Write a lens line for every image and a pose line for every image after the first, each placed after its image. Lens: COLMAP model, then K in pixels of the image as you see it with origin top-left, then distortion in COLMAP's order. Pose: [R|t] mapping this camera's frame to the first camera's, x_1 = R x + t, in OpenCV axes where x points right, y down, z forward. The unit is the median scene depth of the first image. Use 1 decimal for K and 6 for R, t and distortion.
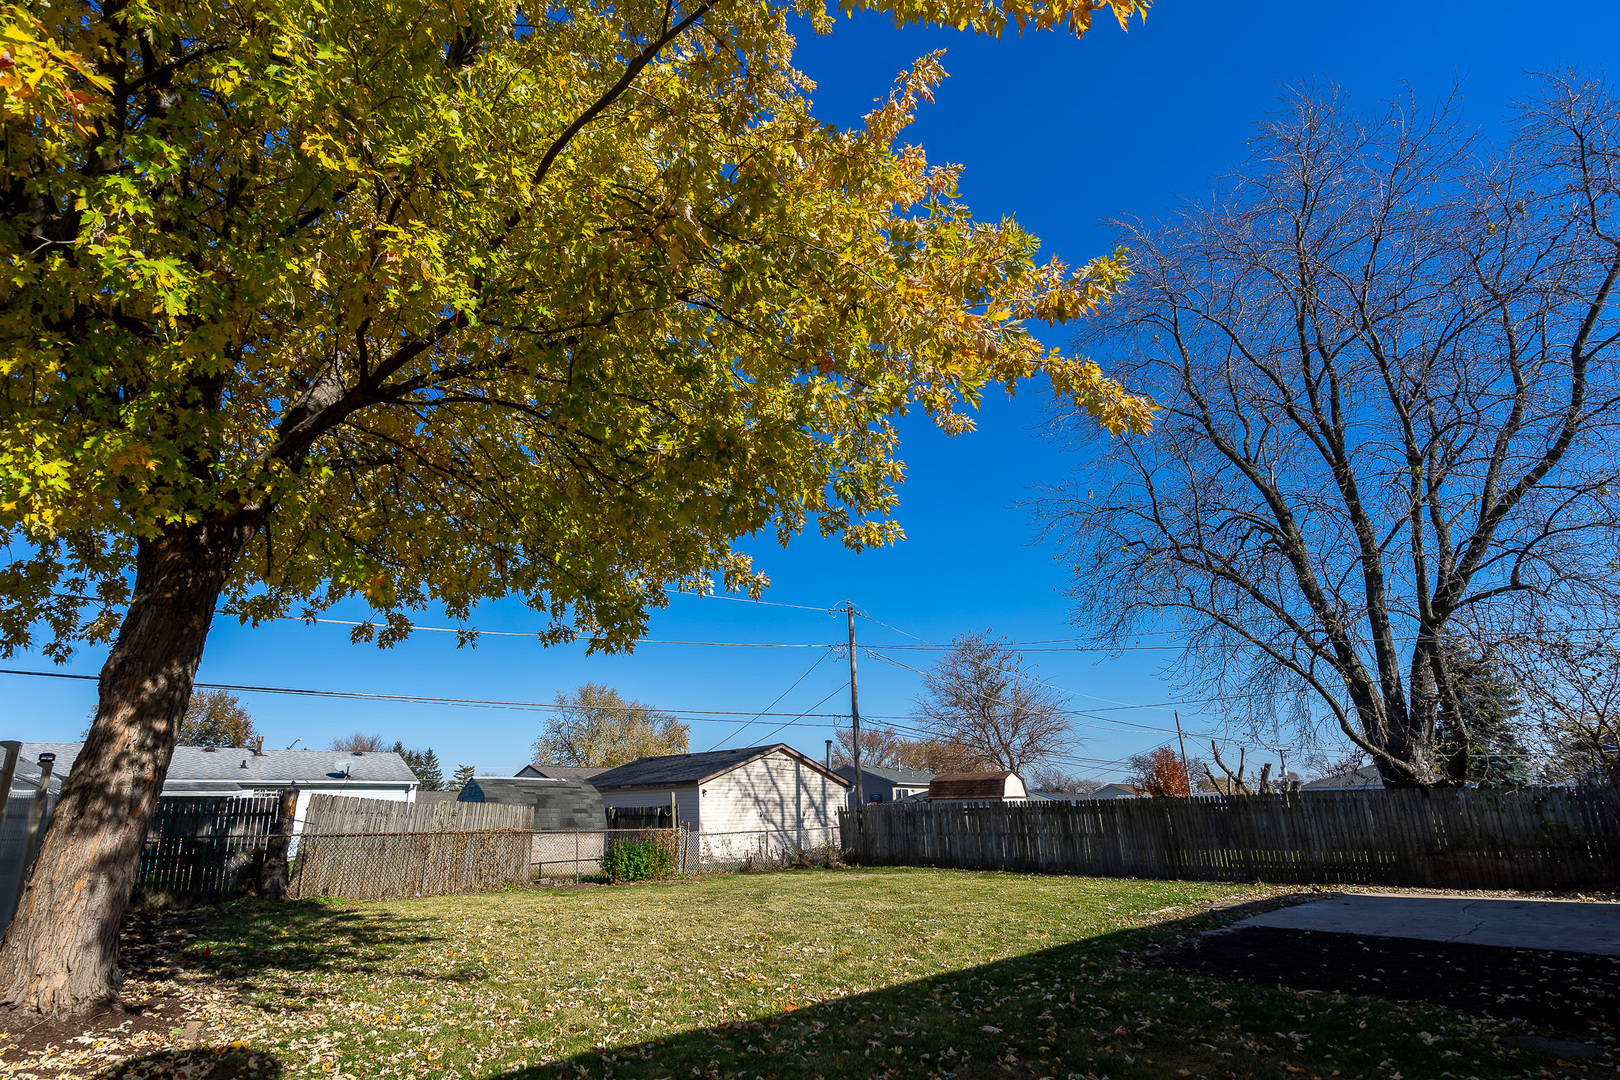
lens RADIAL K [[756.1, 0, 810.0], [0, 756.1, 540.0], [0, 0, 1]] dist [-0.000550, 0.001188]
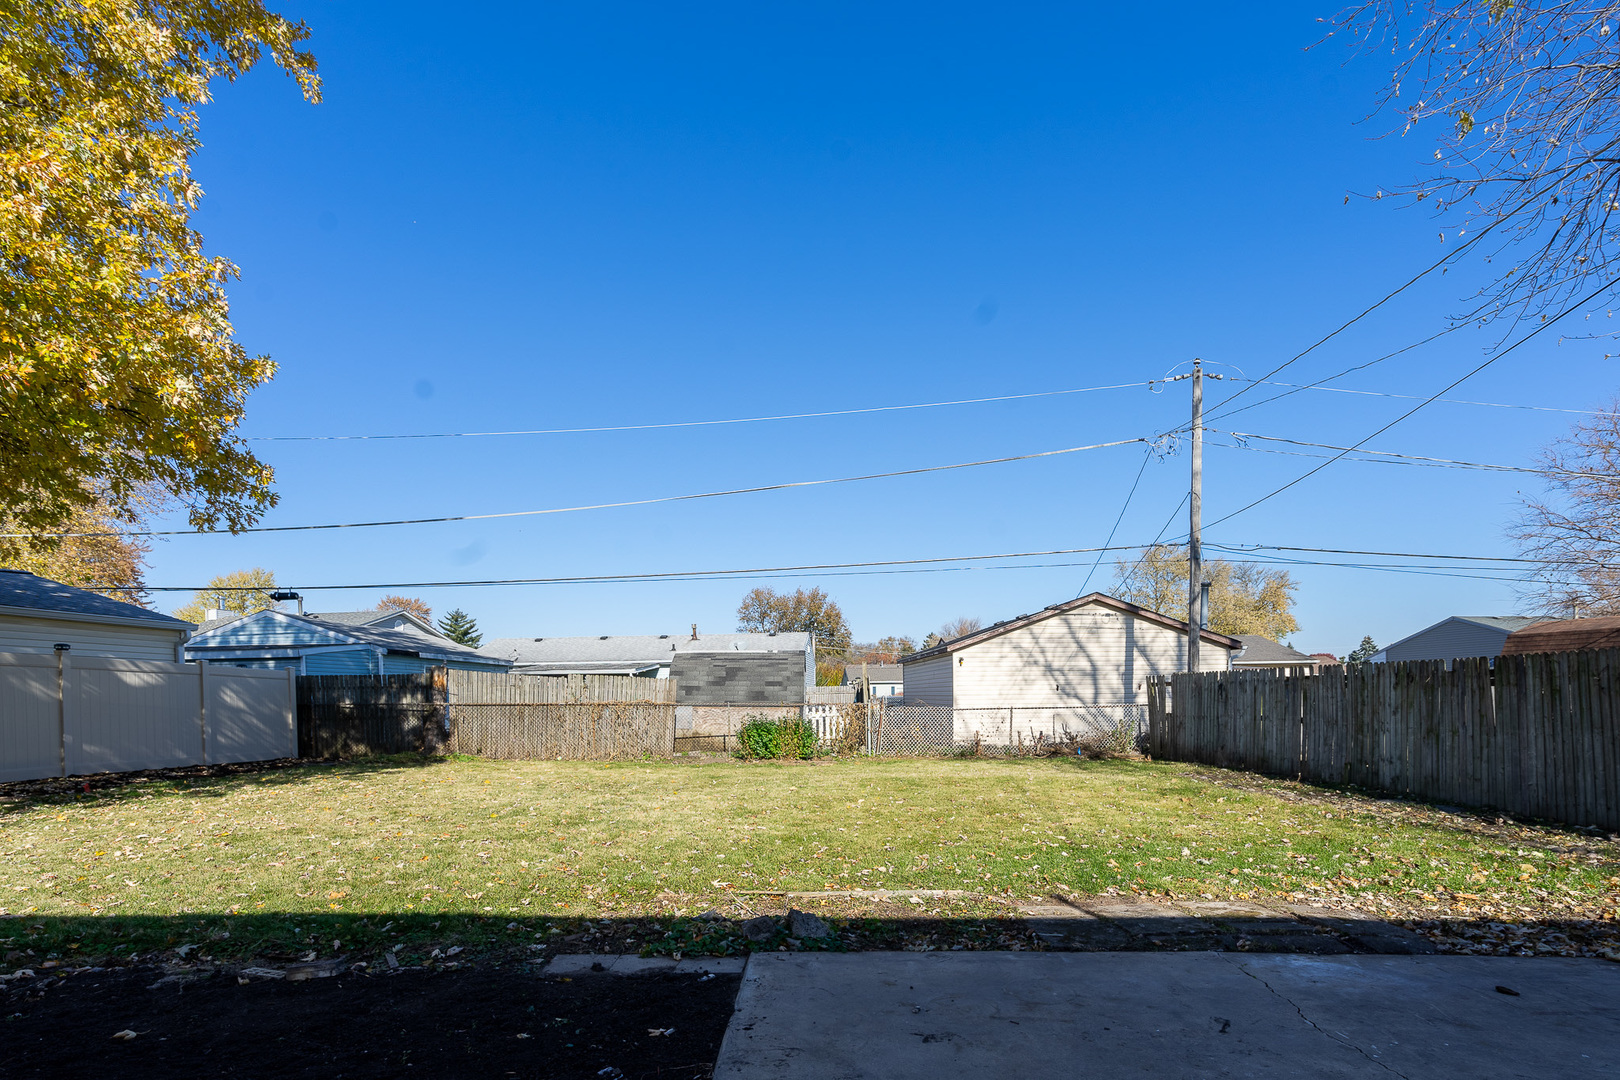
lens RADIAL K [[756.1, 0, 810.0], [0, 756.1, 540.0], [0, 0, 1]] dist [-0.000550, 0.001188]
pose [[0.682347, -0.142113, -0.717081, 0.322688], [0.248915, 0.967474, 0.045121, 0.127461], [0.687345, -0.209281, 0.695527, 0.343107]]
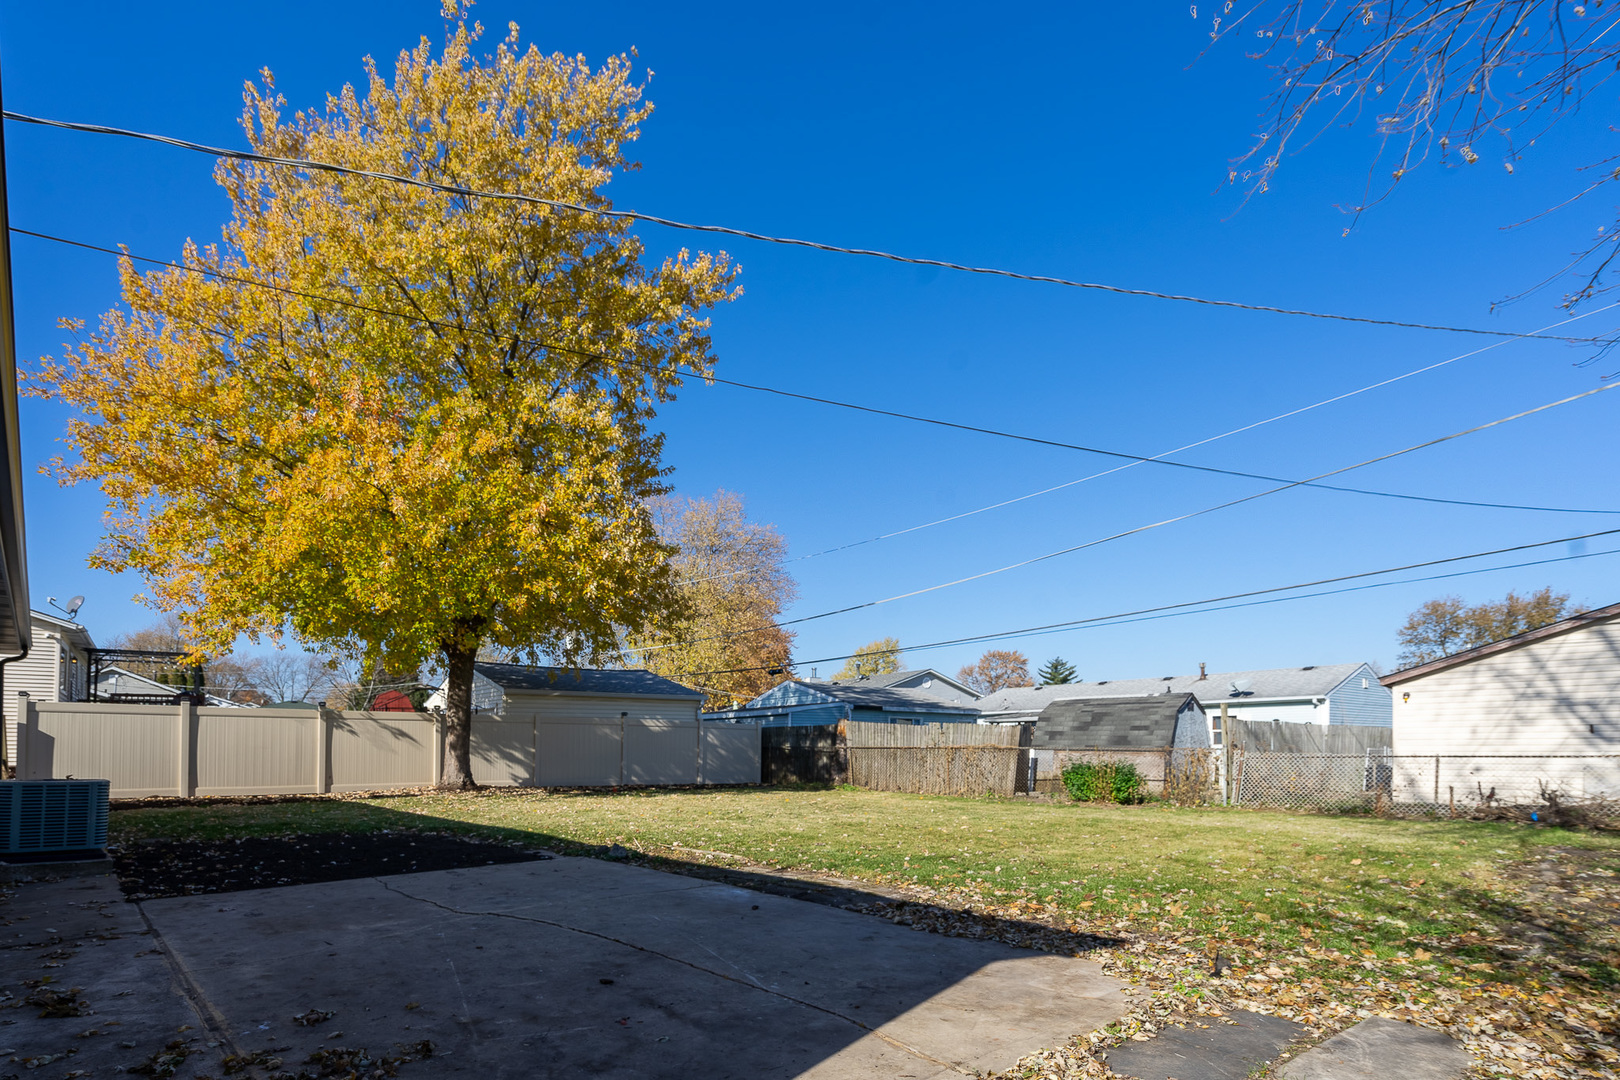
lens RADIAL K [[756.1, 0, 810.0], [0, 756.1, 540.0], [0, 0, 1]] dist [-0.000550, 0.001188]
pose [[-0.000453, -0.252615, -0.967567, 0.505232], [0.346413, 0.907618, -0.237126, 0.183714], [0.938082, -0.335285, 0.087098, 0.495948]]
